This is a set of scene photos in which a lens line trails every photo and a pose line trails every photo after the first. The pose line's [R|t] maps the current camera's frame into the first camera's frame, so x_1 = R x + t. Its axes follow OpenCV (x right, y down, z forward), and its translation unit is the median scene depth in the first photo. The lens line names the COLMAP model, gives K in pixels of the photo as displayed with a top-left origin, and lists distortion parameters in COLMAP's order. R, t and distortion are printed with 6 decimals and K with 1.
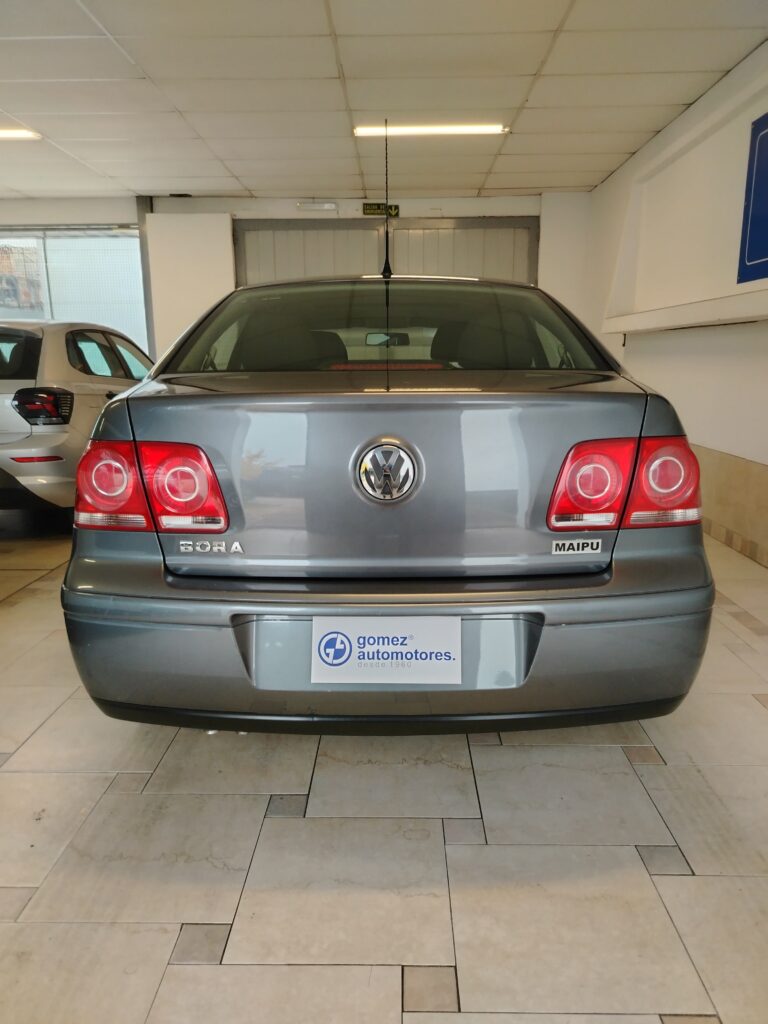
lens RADIAL K [[714.3, 0, 384.0], [0, 714.3, 512.0], [0, 0, 1]] dist [0.032284, -0.031295]
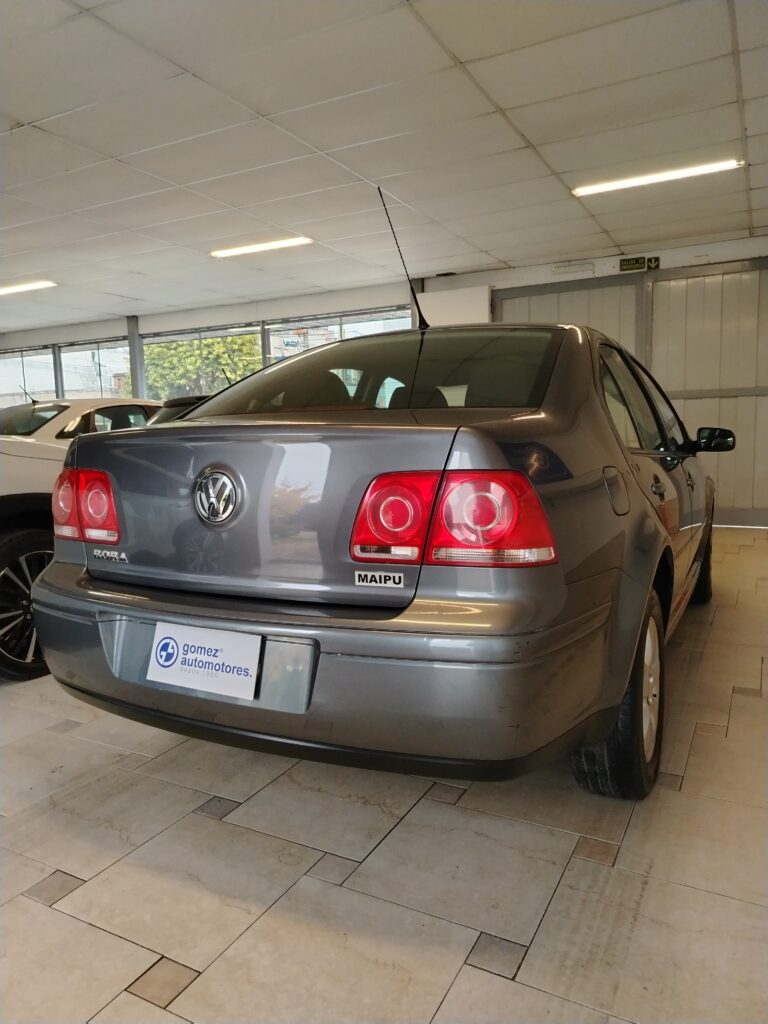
lens RADIAL K [[709.8, 0, 385.7], [0, 709.8, 511.6], [0, 0, 1]] dist [0.036418, -0.044460]
pose [[0.891416, 0.035339, -0.451807, 0.660341], [-0.075616, 0.994578, -0.071397, 0.023194], [0.446834, 0.097808, 0.889254, 0.122934]]
